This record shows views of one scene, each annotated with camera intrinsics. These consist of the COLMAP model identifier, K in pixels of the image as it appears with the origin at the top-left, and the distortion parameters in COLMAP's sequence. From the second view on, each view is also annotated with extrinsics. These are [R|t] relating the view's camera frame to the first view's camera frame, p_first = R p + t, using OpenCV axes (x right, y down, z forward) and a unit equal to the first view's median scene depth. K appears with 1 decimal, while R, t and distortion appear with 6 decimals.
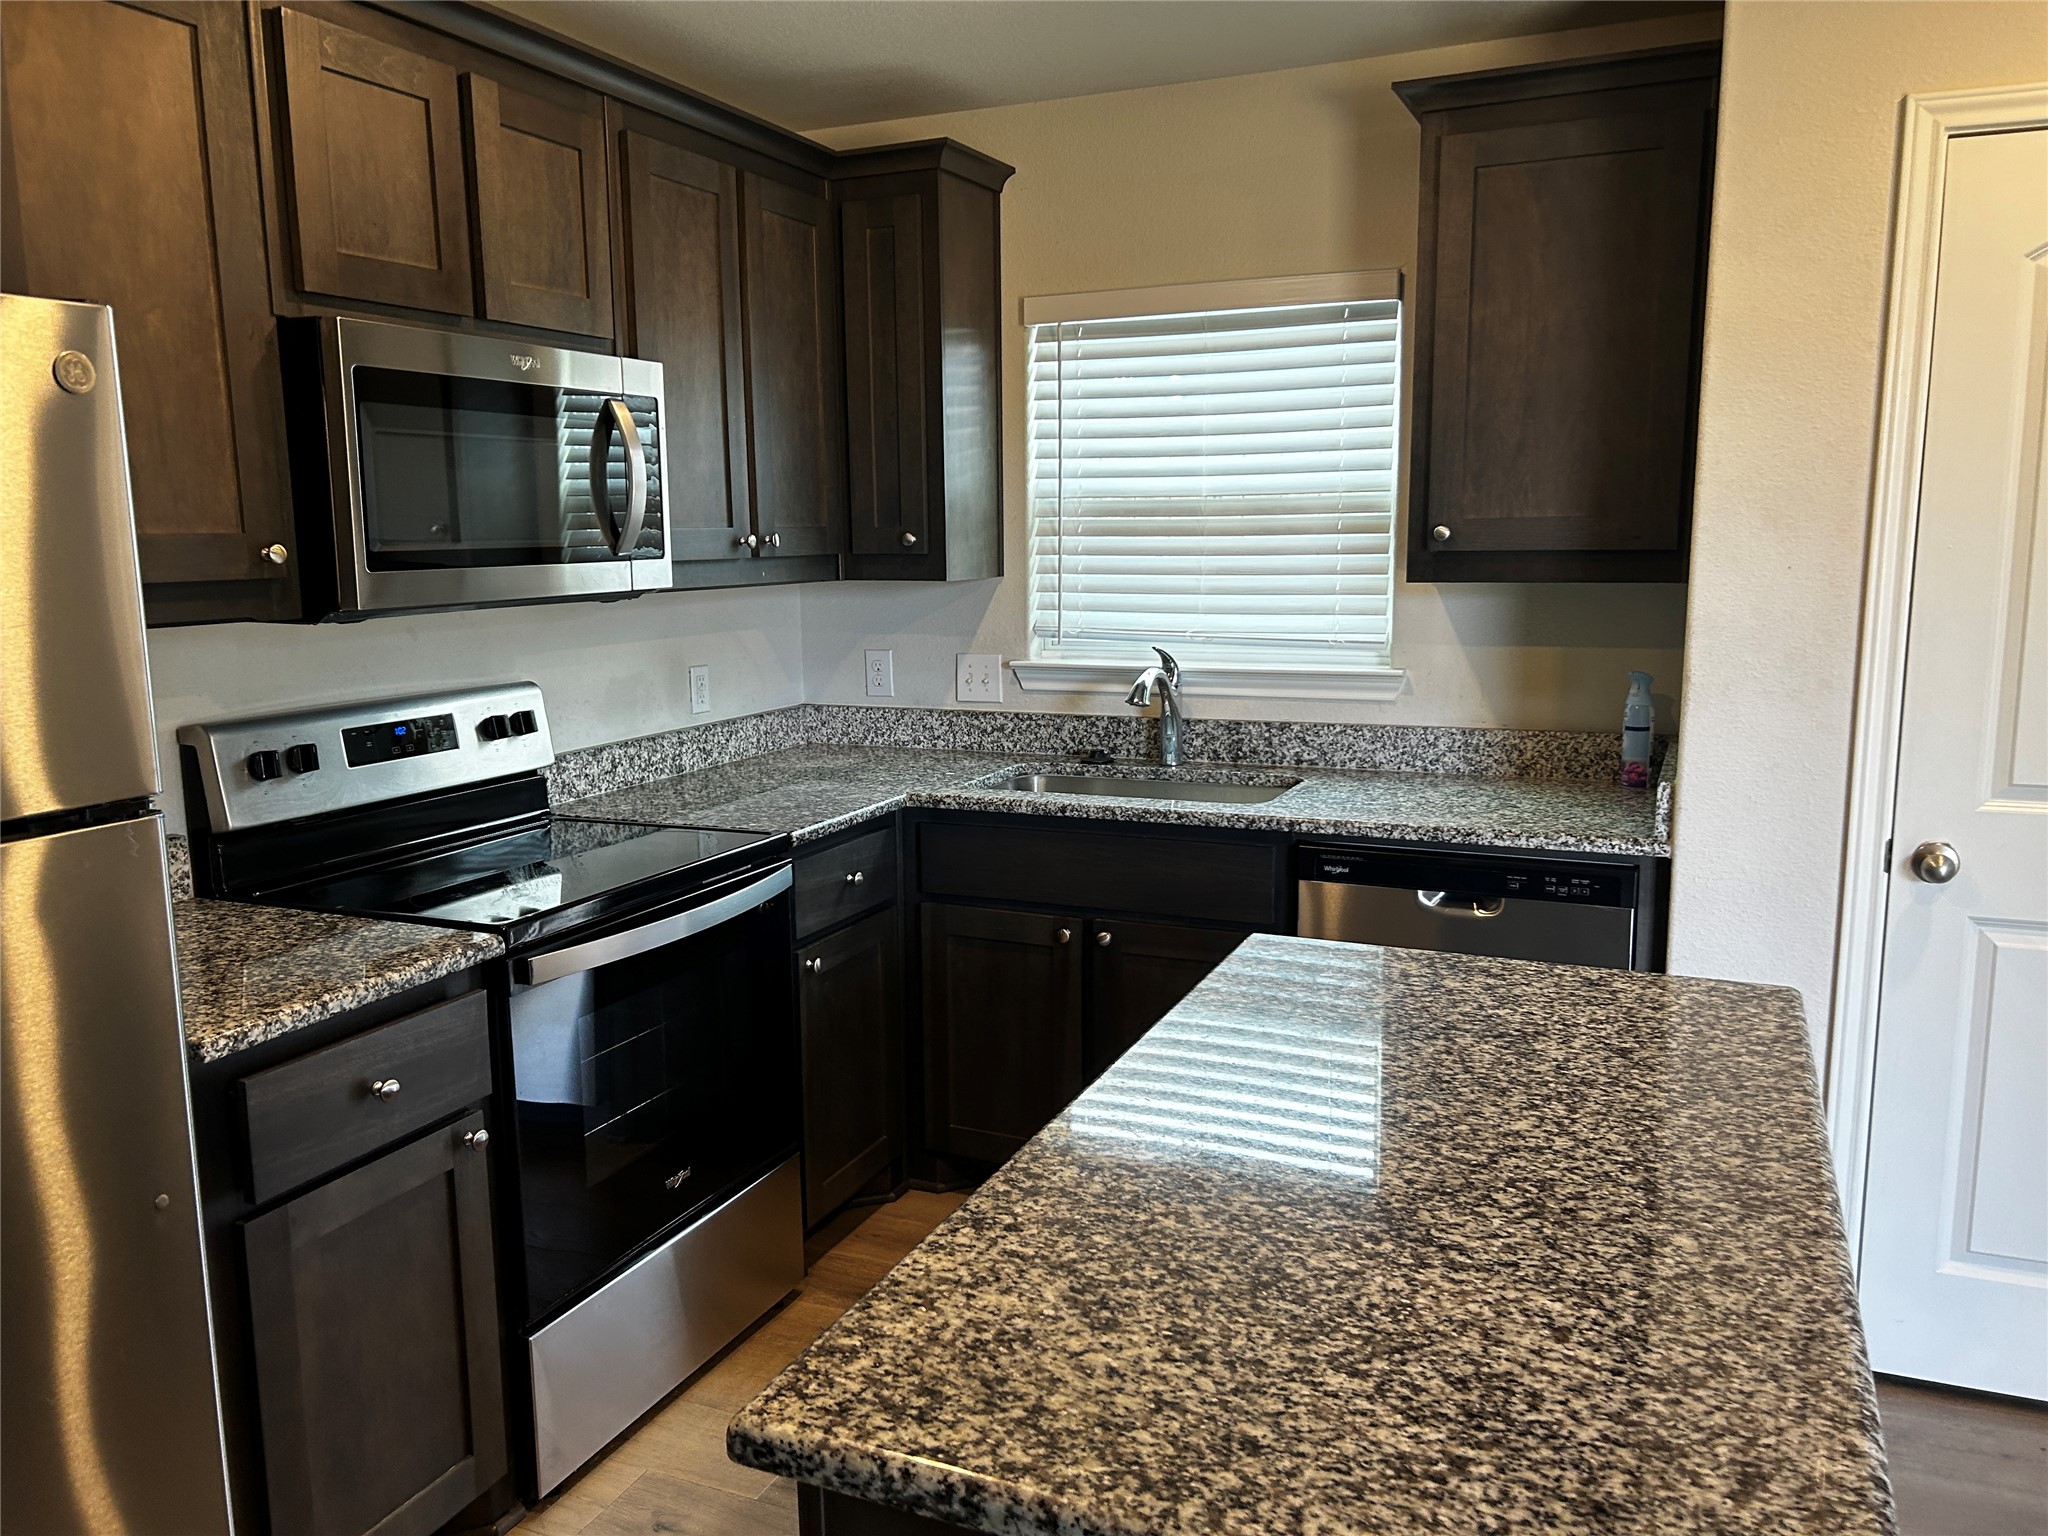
lens RADIAL K [[1533.2, 0, 997.0], [0, 1533.2, 786.5], [0, 0, 1]] dist [0.050456, -0.059553]
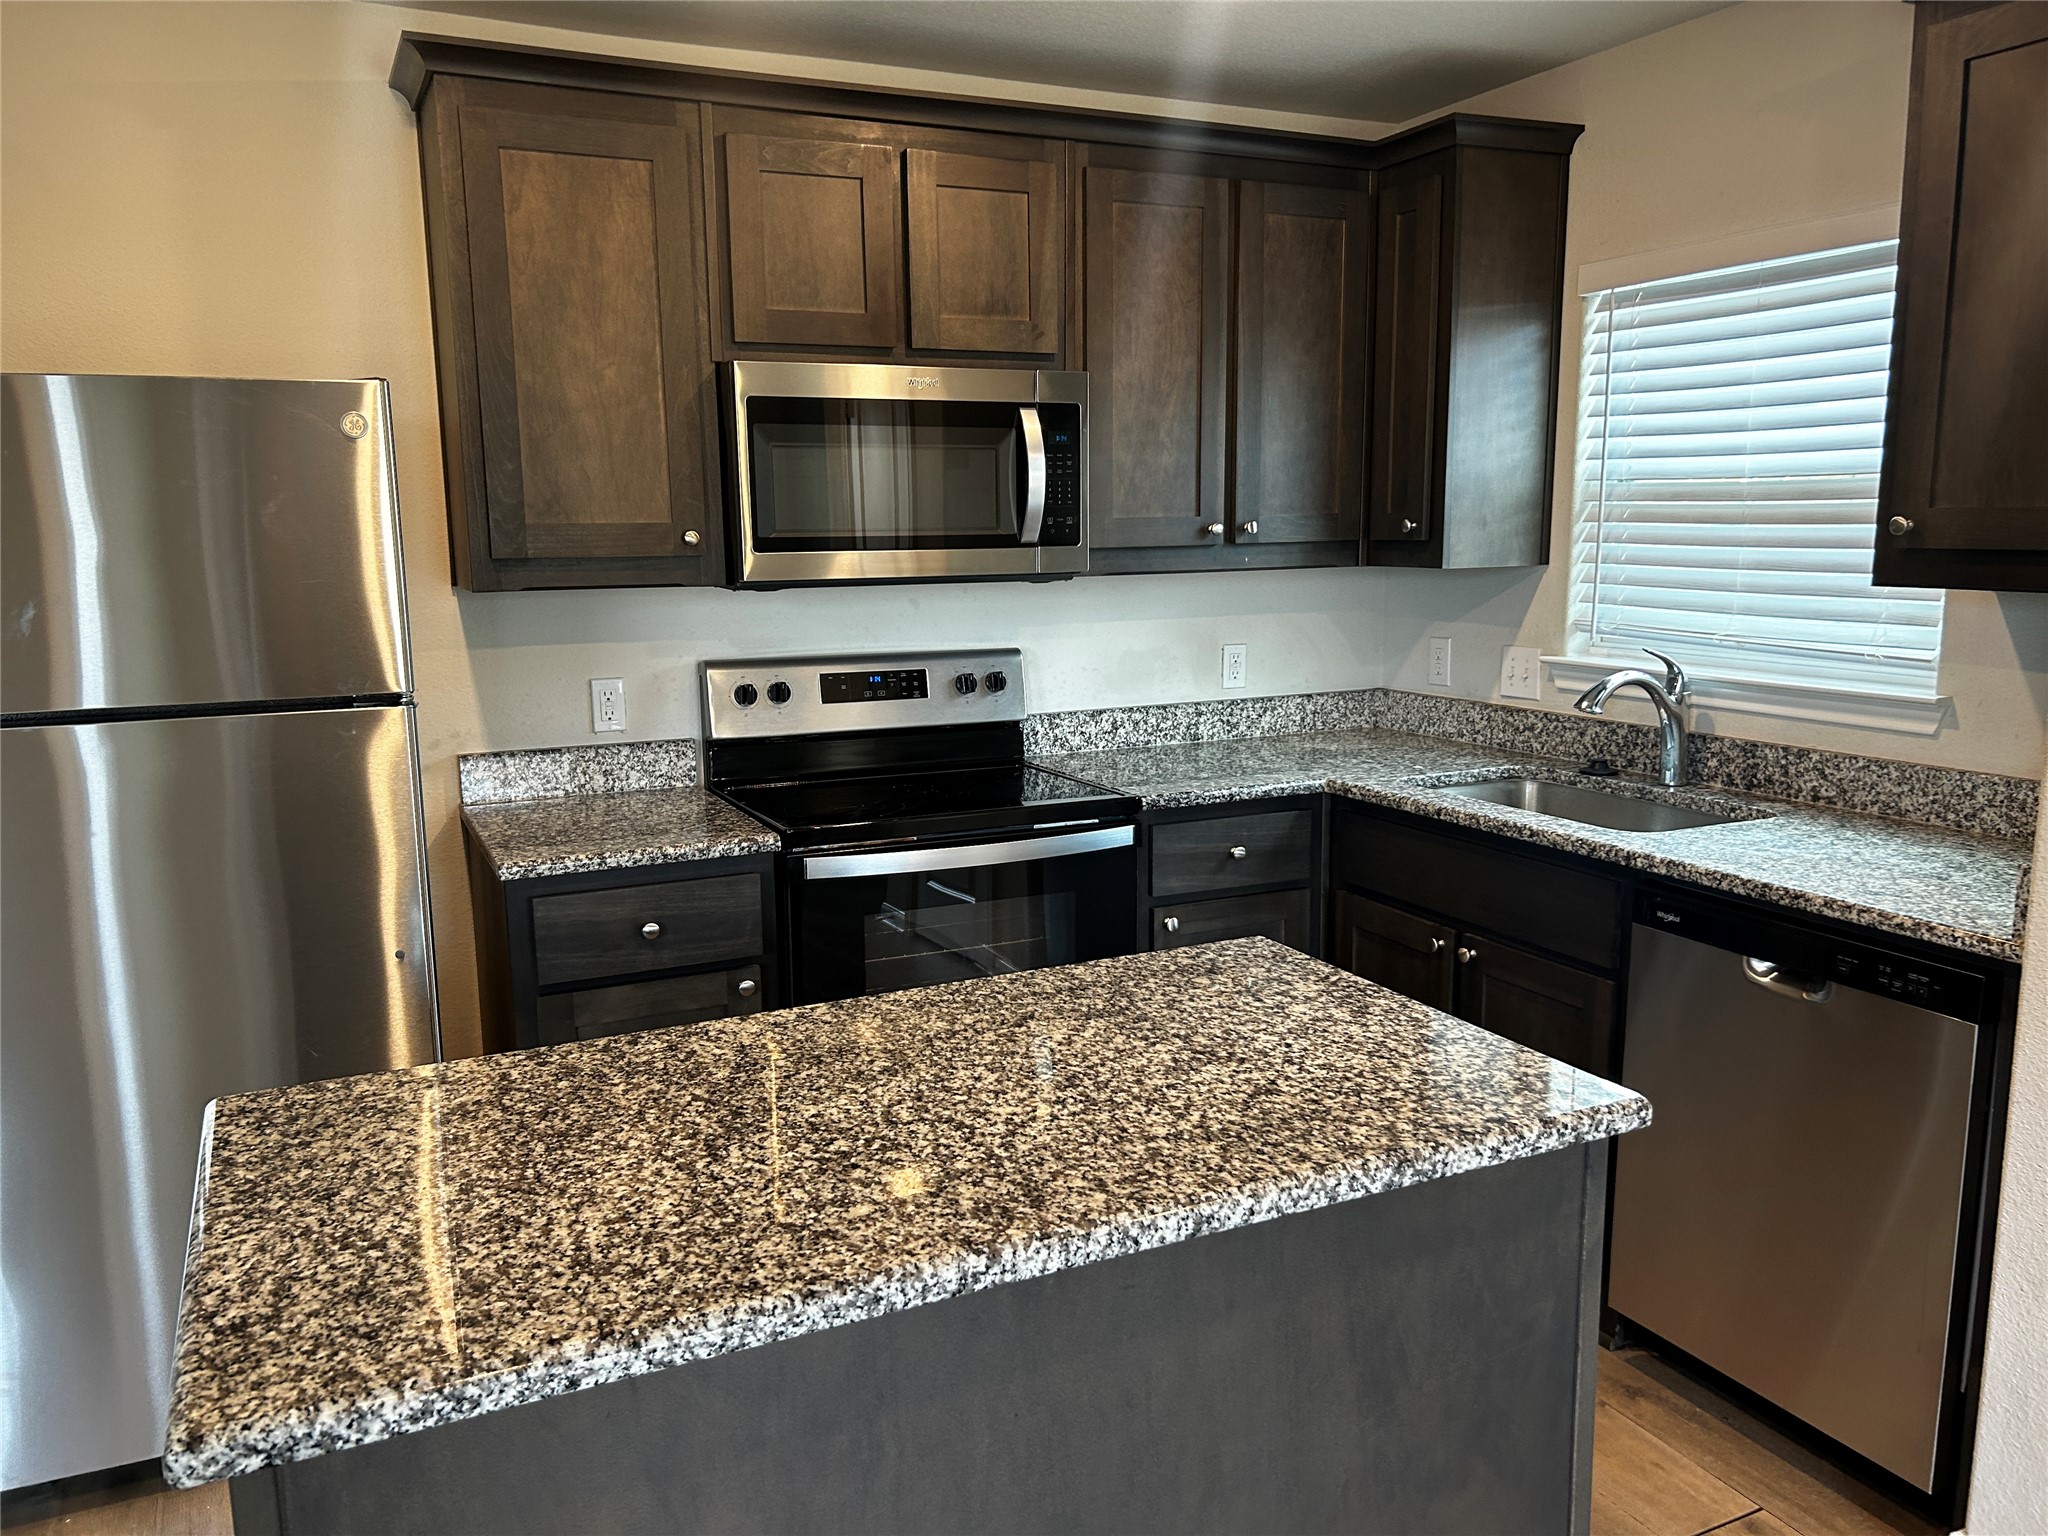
lens RADIAL K [[1533.2, 0, 1024.0], [0, 1533.2, 782.2], [0, 0, 1]] dist [0.050456, -0.059553]
pose [[0.765555, 0.113062, -0.633358, 0.493257], [-0.106000, 0.993150, 0.049164, -0.025451], [0.634578, 0.029498, 0.772295, 0.105321]]
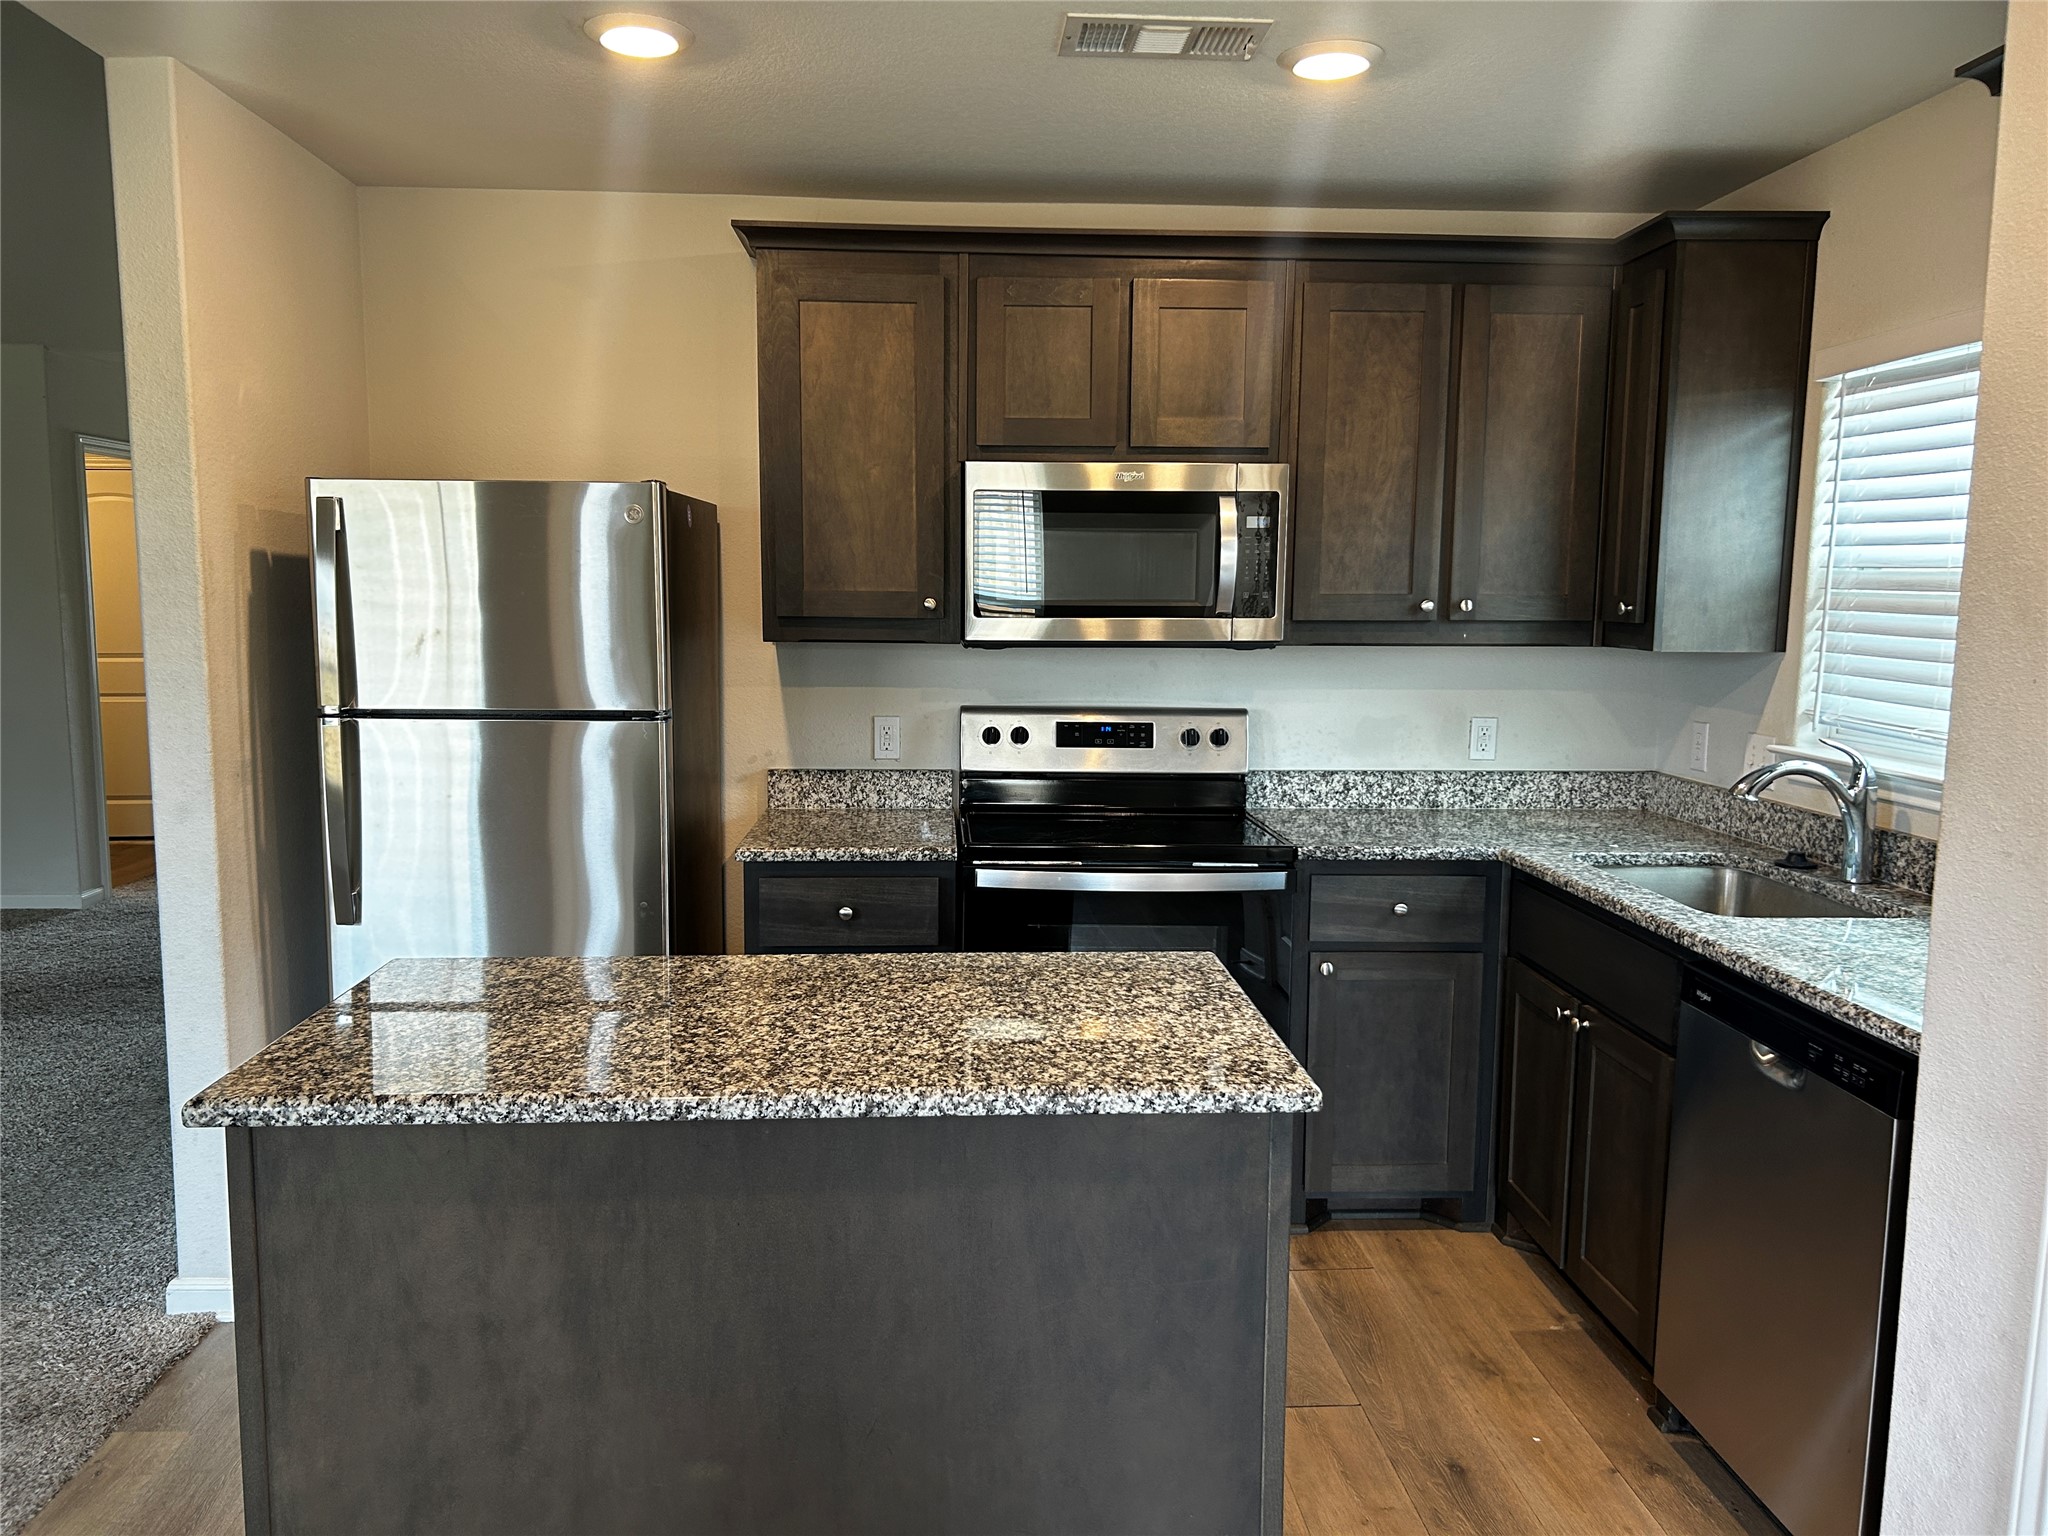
lens RADIAL K [[1533.2, 0, 1014.1], [0, 1533.2, 771.7], [0, 0, 1]] dist [0.050456, -0.059553]
pose [[0.466005, 0.122215, -0.876300, 0.806461], [-0.164181, 0.985158, 0.050087, -0.051714], [0.869416, 0.120531, 0.479154, 0.229516]]
